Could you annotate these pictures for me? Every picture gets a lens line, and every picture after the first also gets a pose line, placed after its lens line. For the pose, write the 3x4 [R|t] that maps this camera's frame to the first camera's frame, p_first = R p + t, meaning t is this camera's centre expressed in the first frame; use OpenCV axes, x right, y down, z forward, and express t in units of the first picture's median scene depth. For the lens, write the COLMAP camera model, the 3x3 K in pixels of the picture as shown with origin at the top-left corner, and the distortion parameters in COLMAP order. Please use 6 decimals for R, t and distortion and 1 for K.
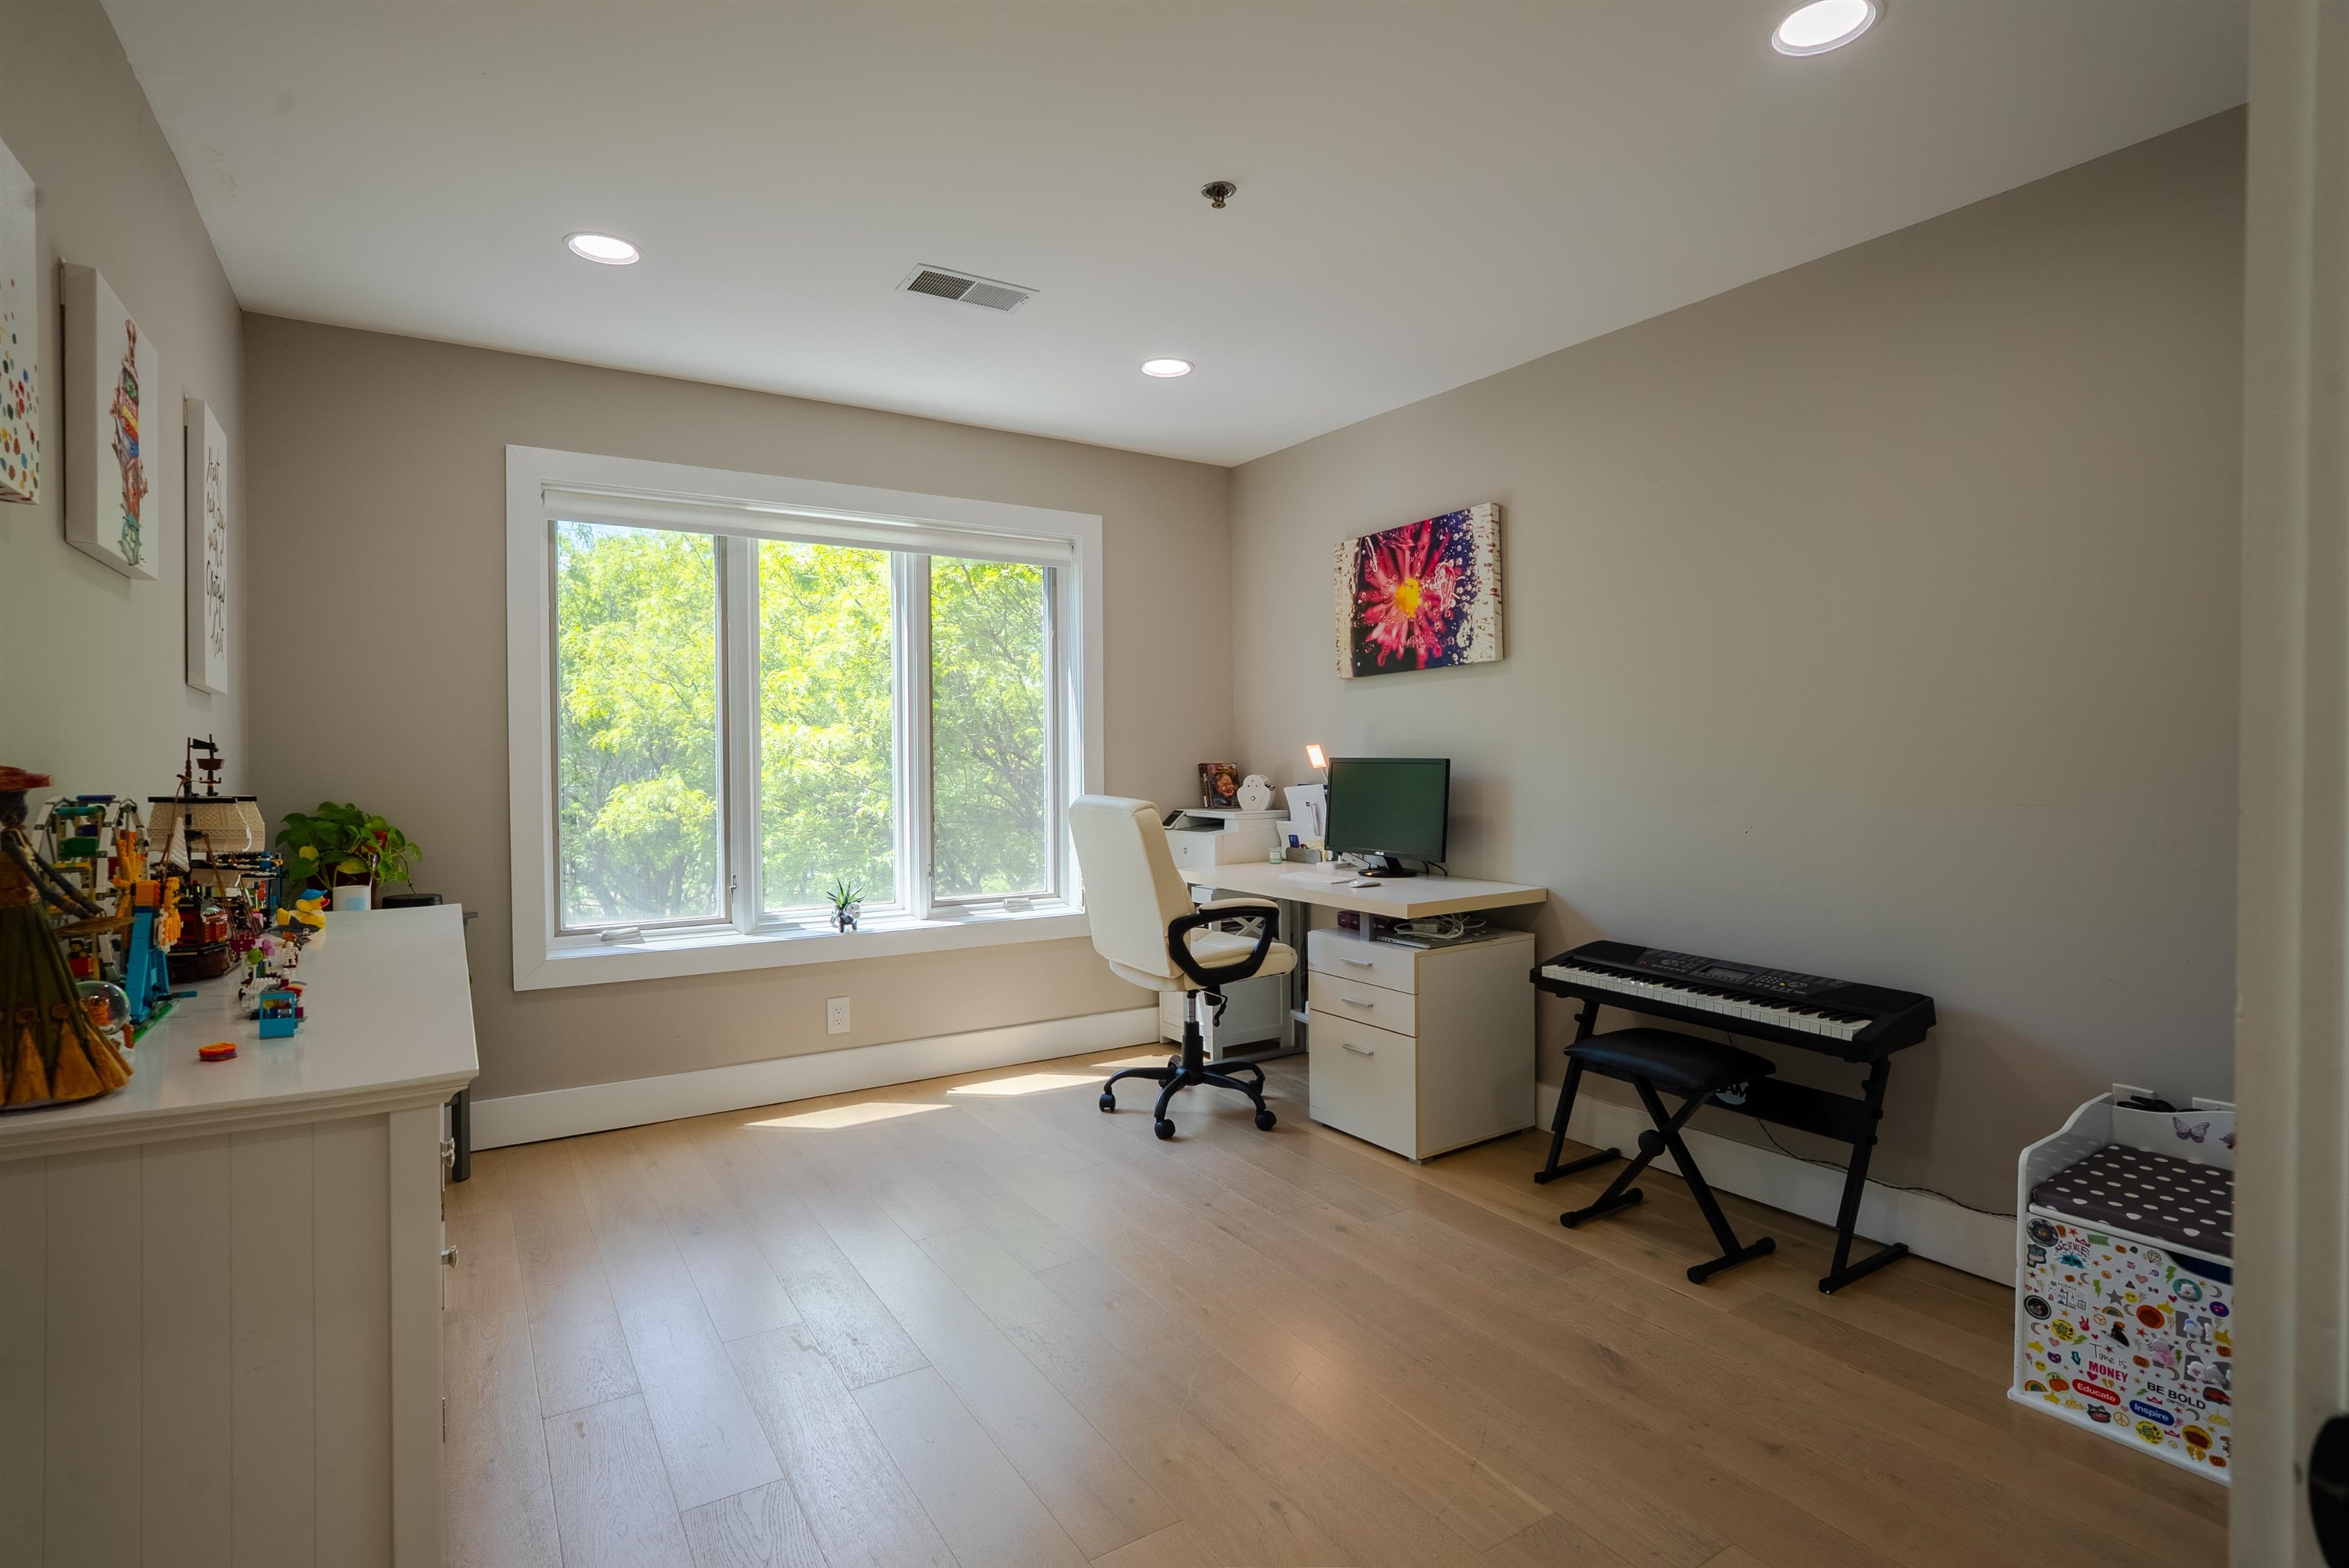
lens RADIAL K [[1166.5, 0, 1154.9], [0, 1166.5, 777.5], [0, 0, 1]] dist [-0.030474, 0.001250]
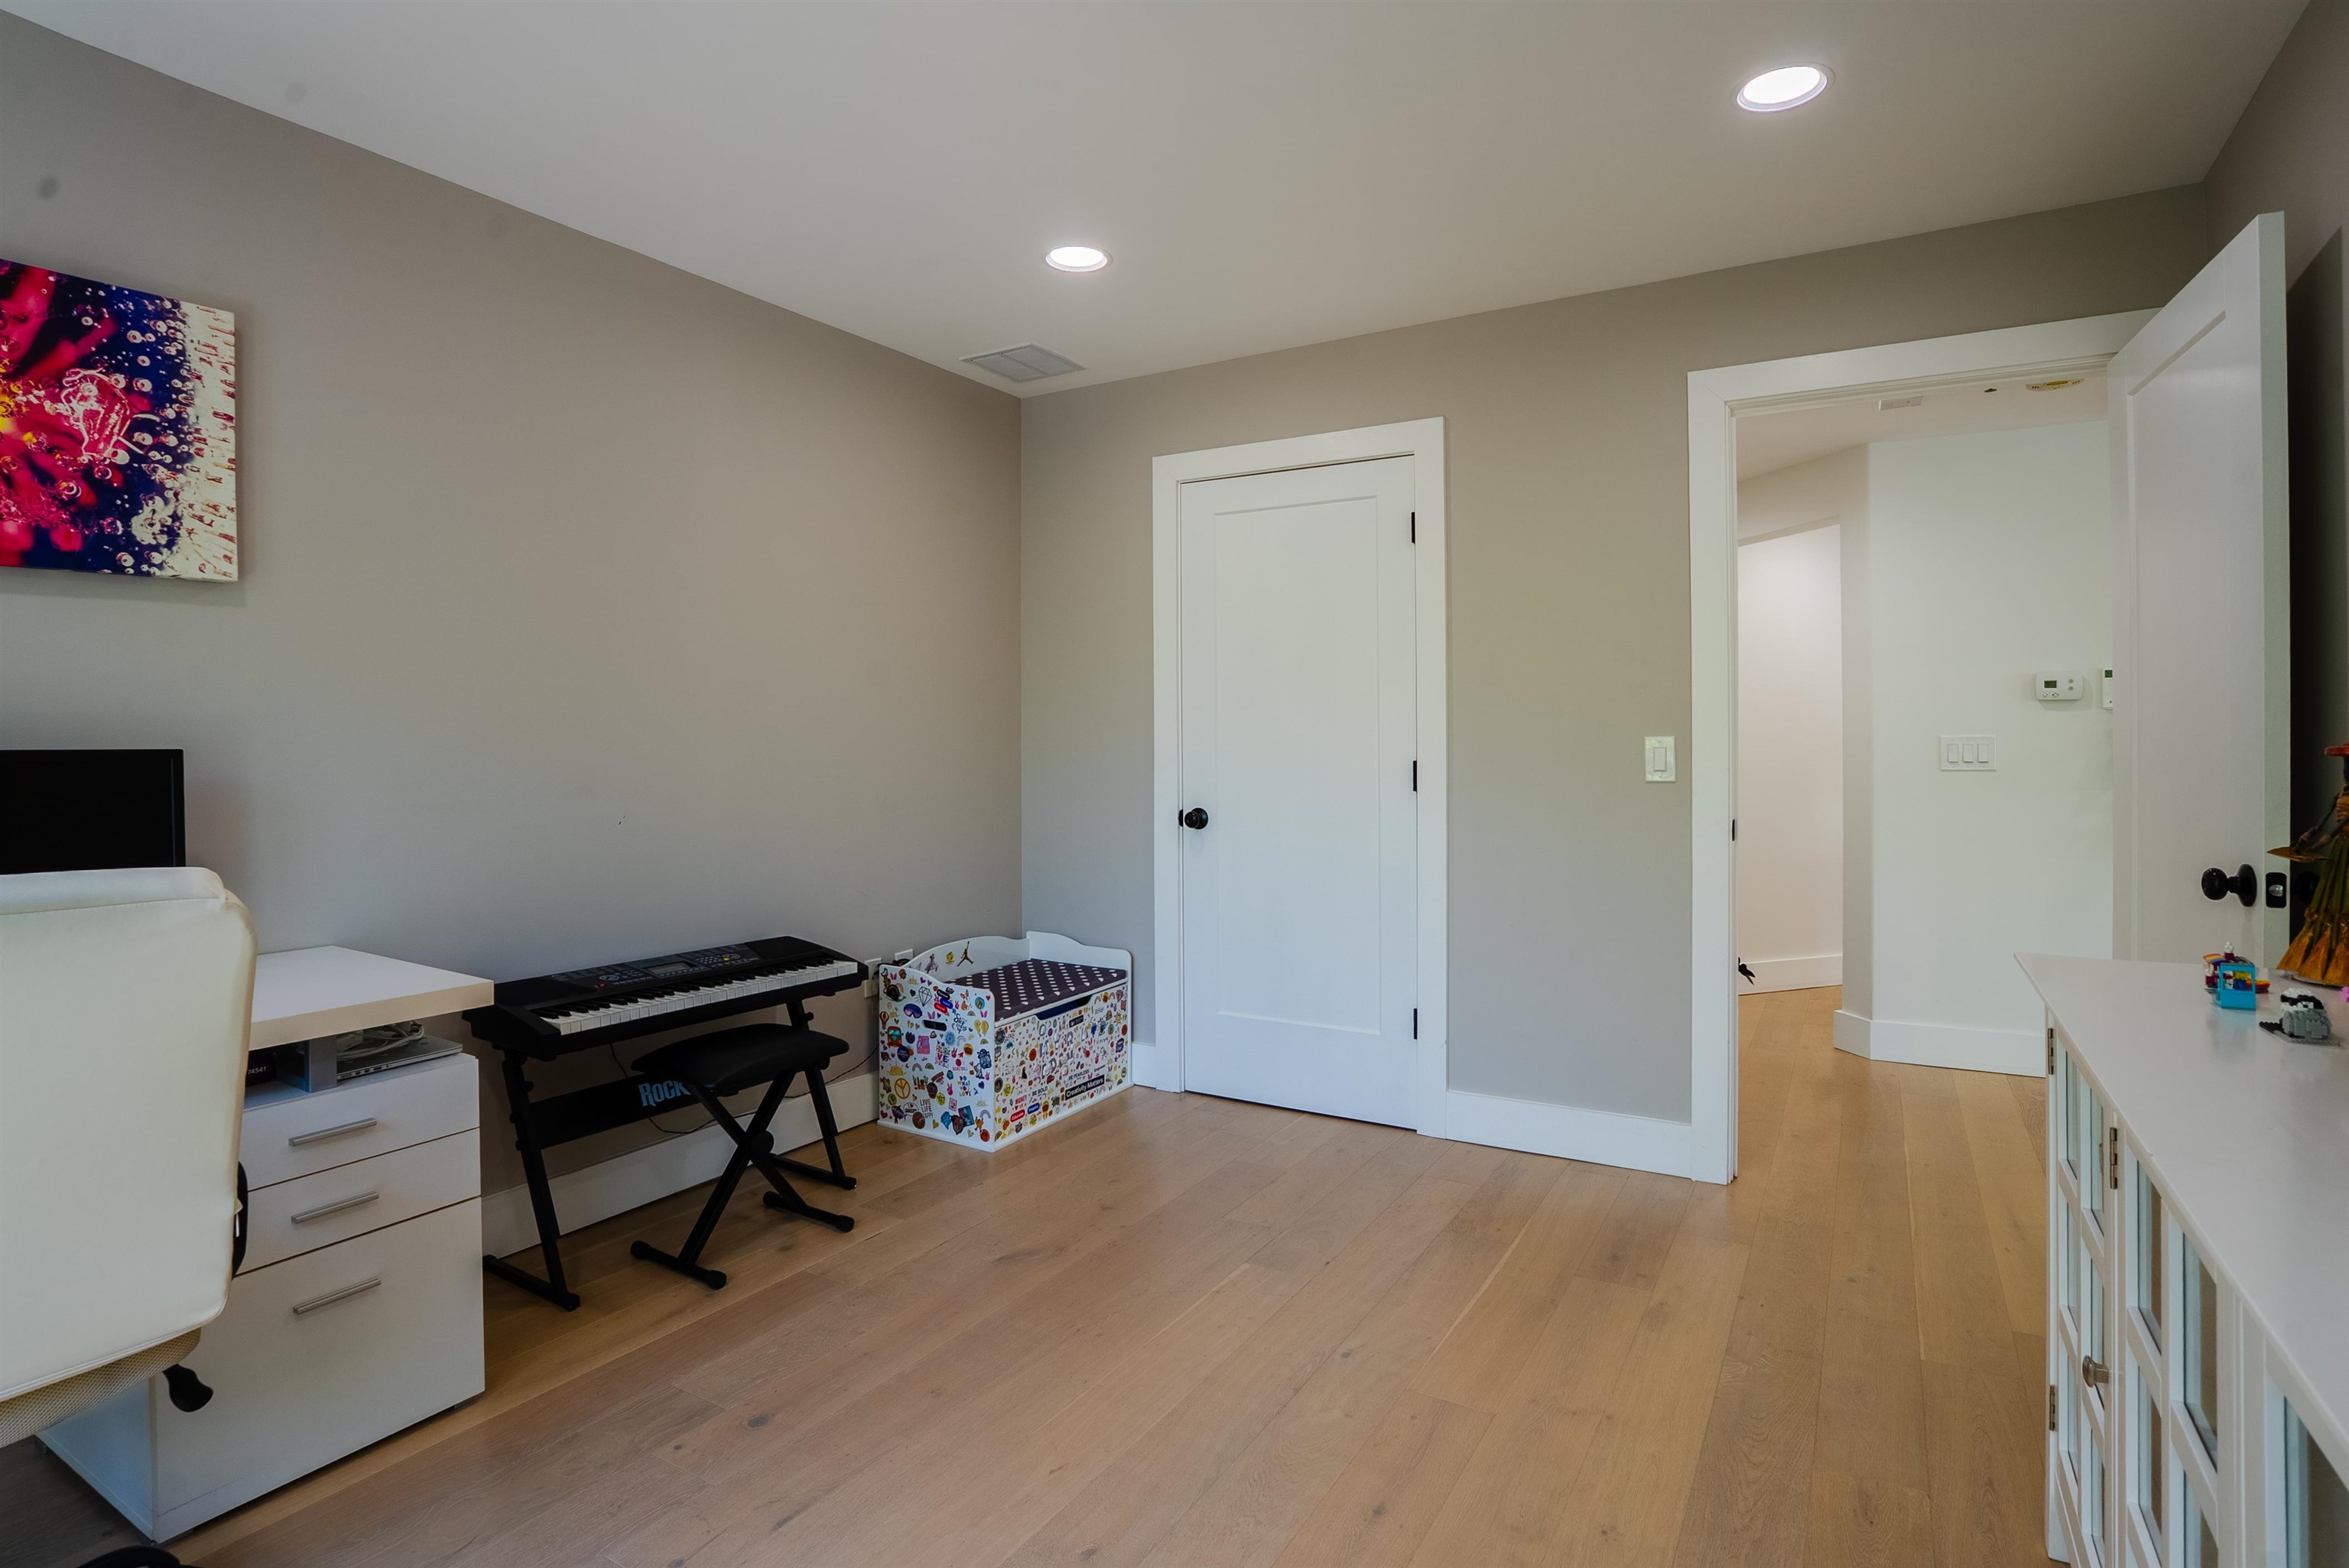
lens RADIAL K [[1166.5, 0, 1154.9], [0, 1166.5, 777.5], [0, 0, 1]] dist [-0.030474, 0.001250]
pose [[-0.451252, -0.013320, 0.892297, -0.434545], [0.032299, 0.998990, 0.031247, -0.005392], [-0.891812, 0.042921, -0.450366, 0.851418]]
